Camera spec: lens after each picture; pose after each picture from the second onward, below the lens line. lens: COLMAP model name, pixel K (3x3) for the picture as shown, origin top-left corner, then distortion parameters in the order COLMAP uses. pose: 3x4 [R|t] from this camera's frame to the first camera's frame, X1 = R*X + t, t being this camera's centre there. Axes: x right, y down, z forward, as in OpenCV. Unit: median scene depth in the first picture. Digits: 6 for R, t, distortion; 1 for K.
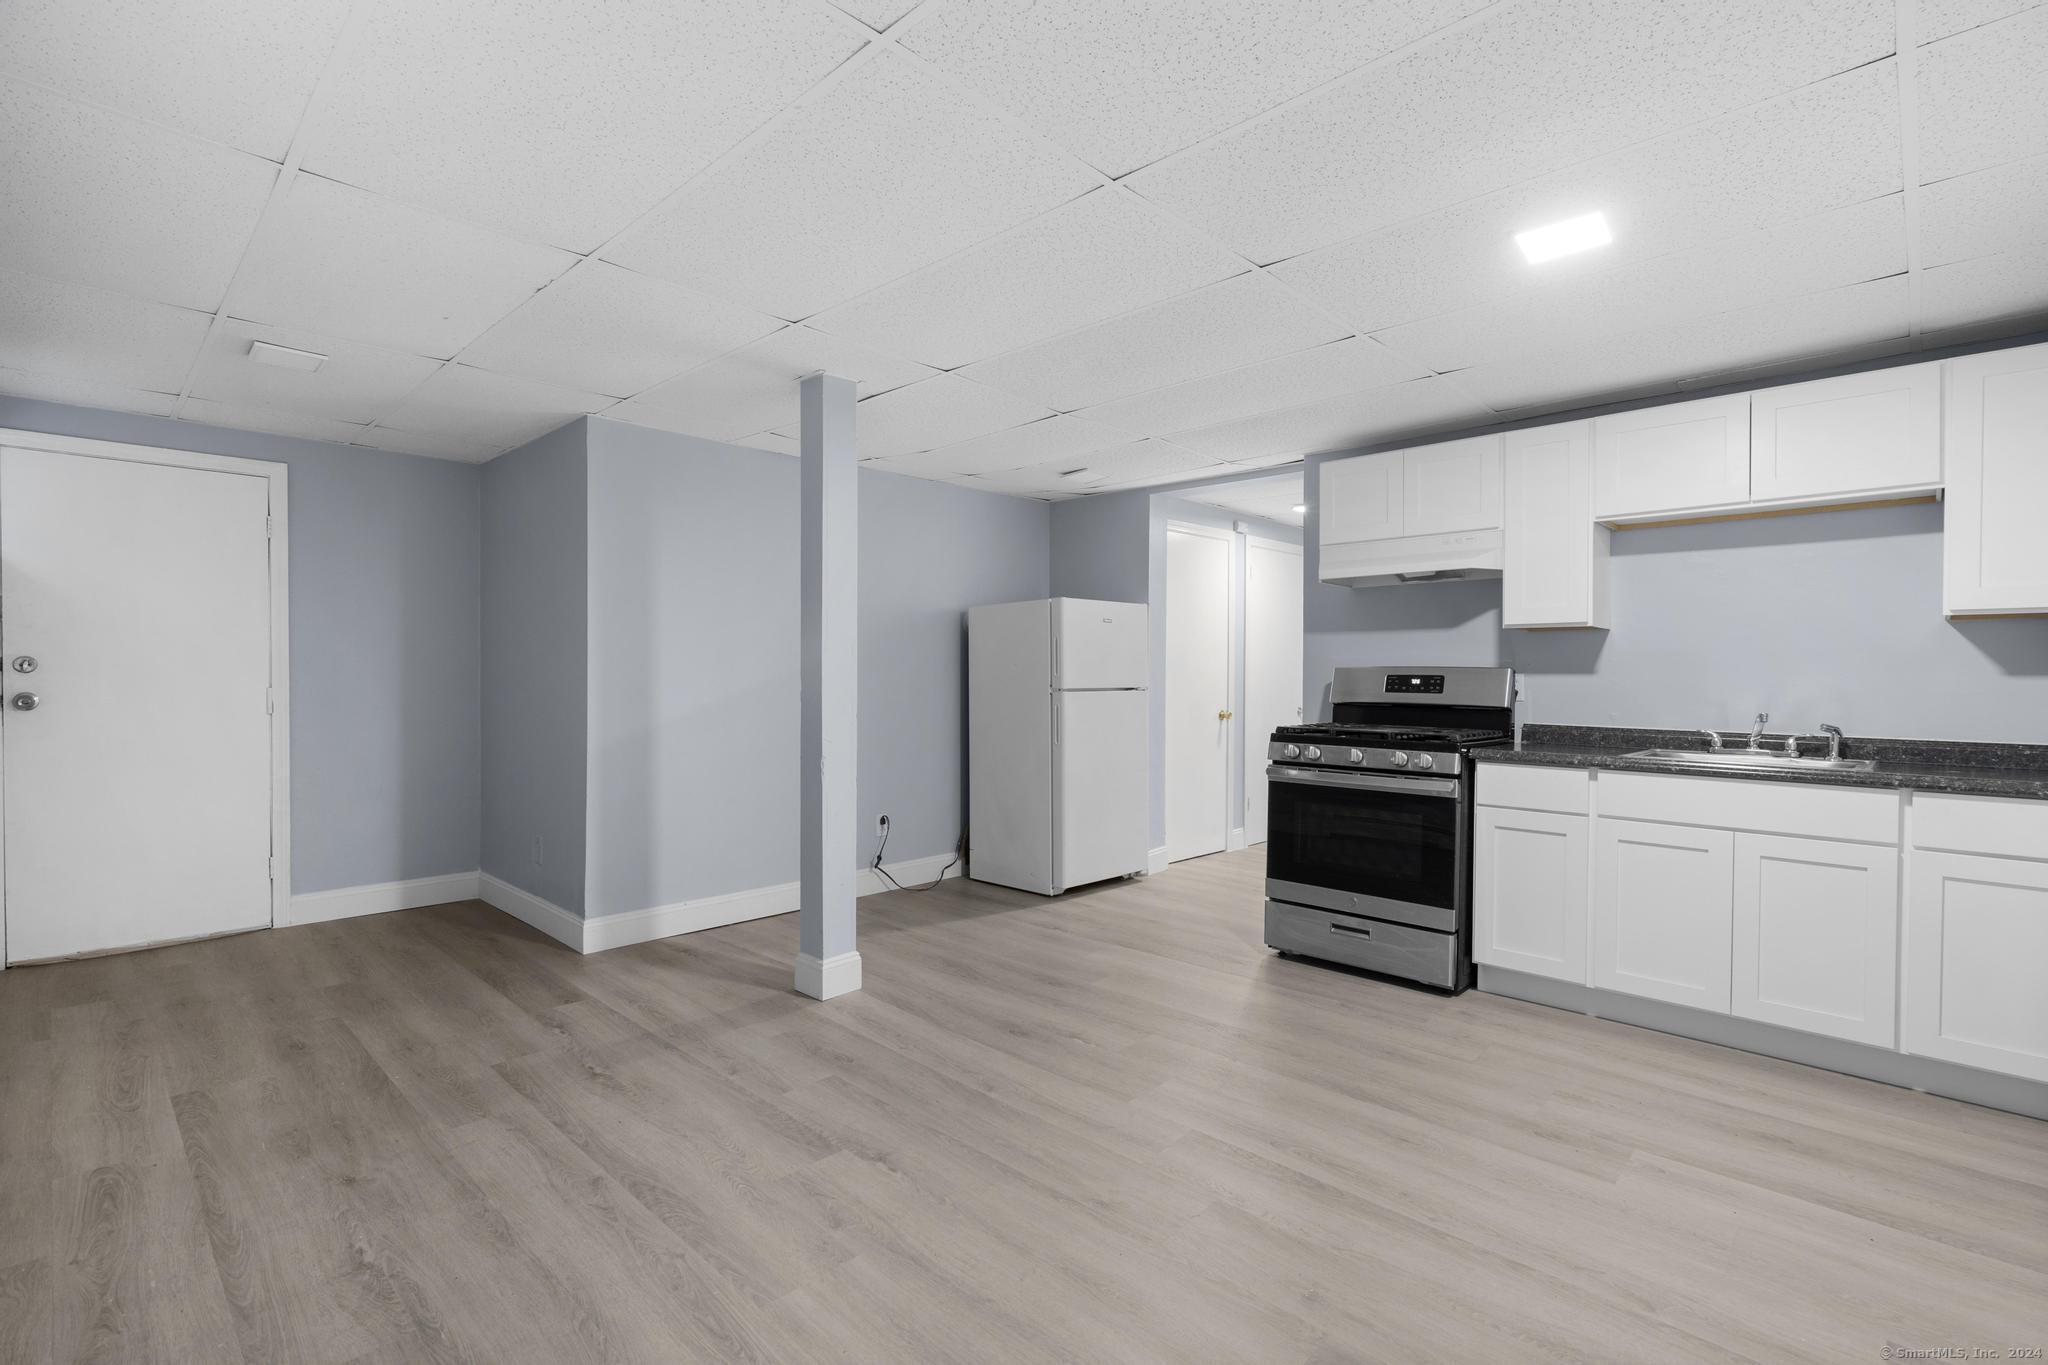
lens RADIAL K [[928.7, 0, 1024.0], [0, 928.7, 682.5], [0, 0, 1]] dist [0.002055, 0.000713]
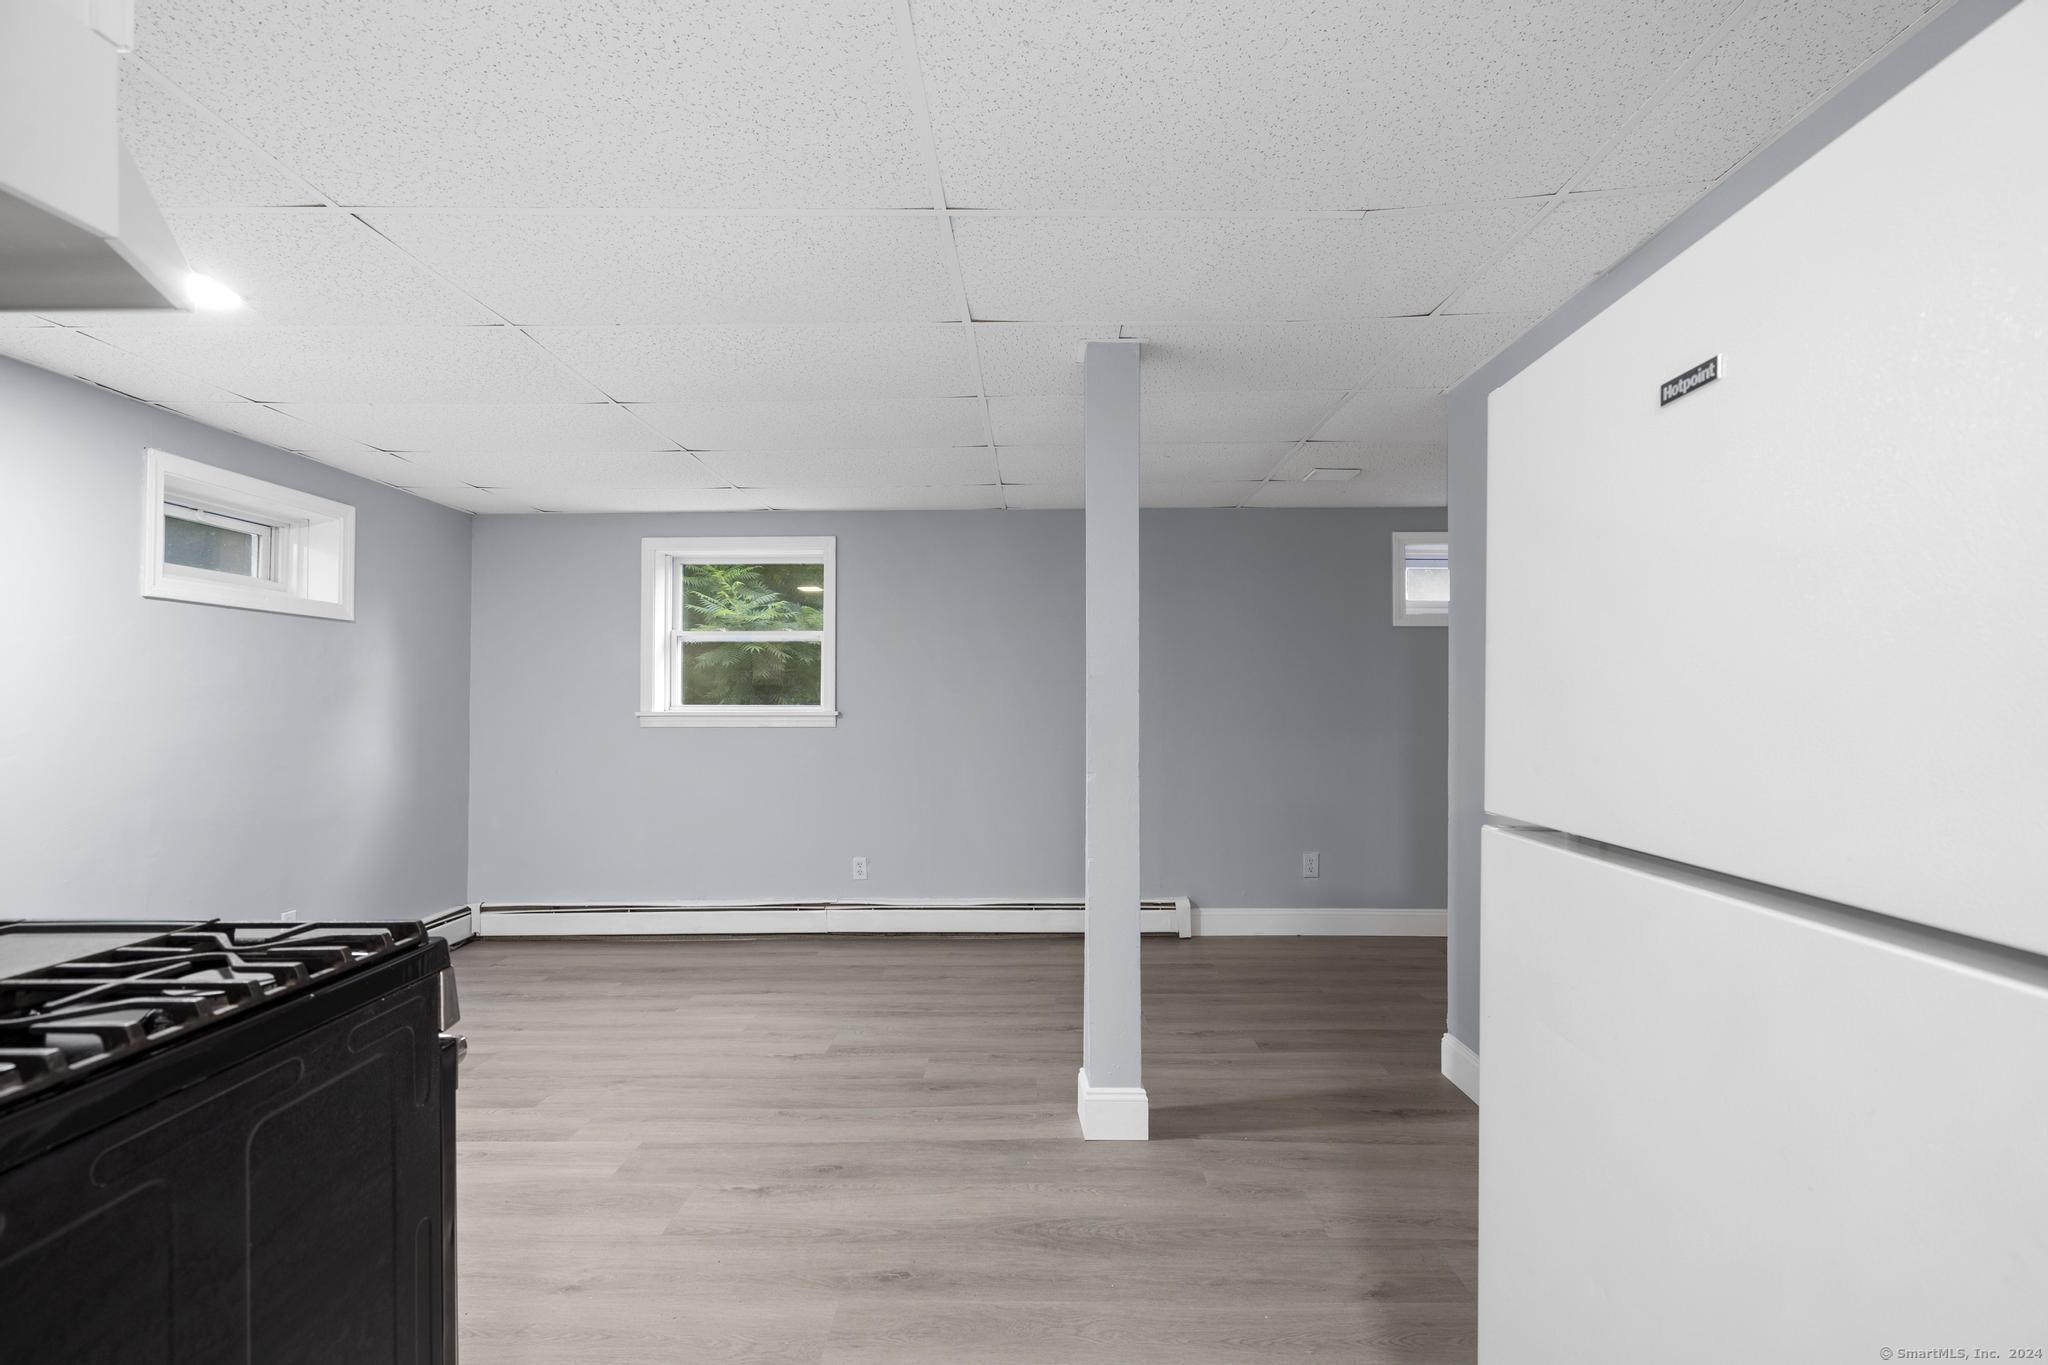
lens RADIAL K [[945.6, 0, 1027.7], [0, 945.6, 709.3], [0, 0, 1]] dist [0.002414, 0.001212]
pose [[-0.734568, 0.001184, -0.678534, 0.374022], [-0.008760, 0.999899, 0.011228, -0.026096], [0.678478, 0.014192, -0.734483, 1.516584]]
